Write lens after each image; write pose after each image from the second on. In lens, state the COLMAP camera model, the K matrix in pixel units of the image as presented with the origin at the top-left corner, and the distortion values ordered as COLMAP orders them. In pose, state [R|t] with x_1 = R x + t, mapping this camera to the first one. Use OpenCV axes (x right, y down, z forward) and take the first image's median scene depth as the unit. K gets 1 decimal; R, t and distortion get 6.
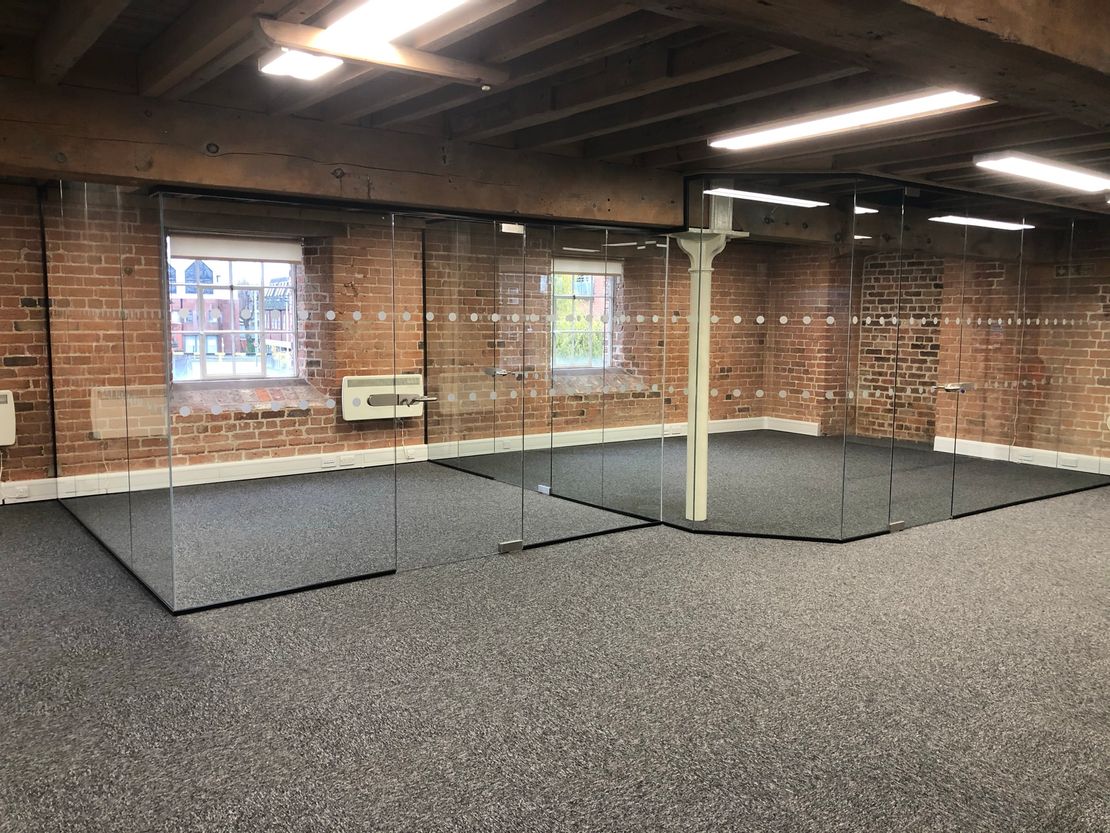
lens RADIAL K [[930.4, 0, 554.3], [0, 930.4, 413.3], [0, 0, 1]] dist [0.004033, 0.021246]
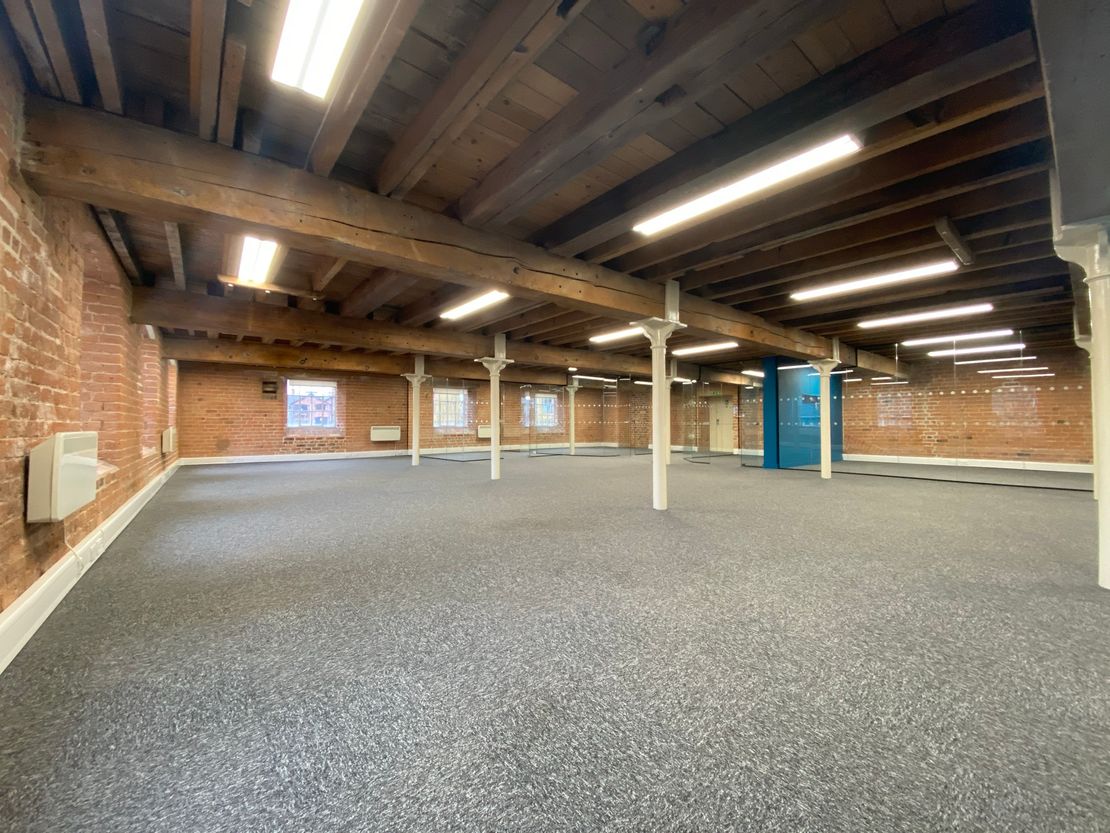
lens RADIAL K [[444.9, 0, 547.9], [0, 444.9, 419.0], [0, 0, 1]] dist [0.030832, -0.025249]
pose [[0.999560, -0.008074, 0.028548, -0.007171], [0.011300, 0.993336, -0.114703, 0.161681], [-0.027432, 0.114975, 0.992989, -0.864004]]
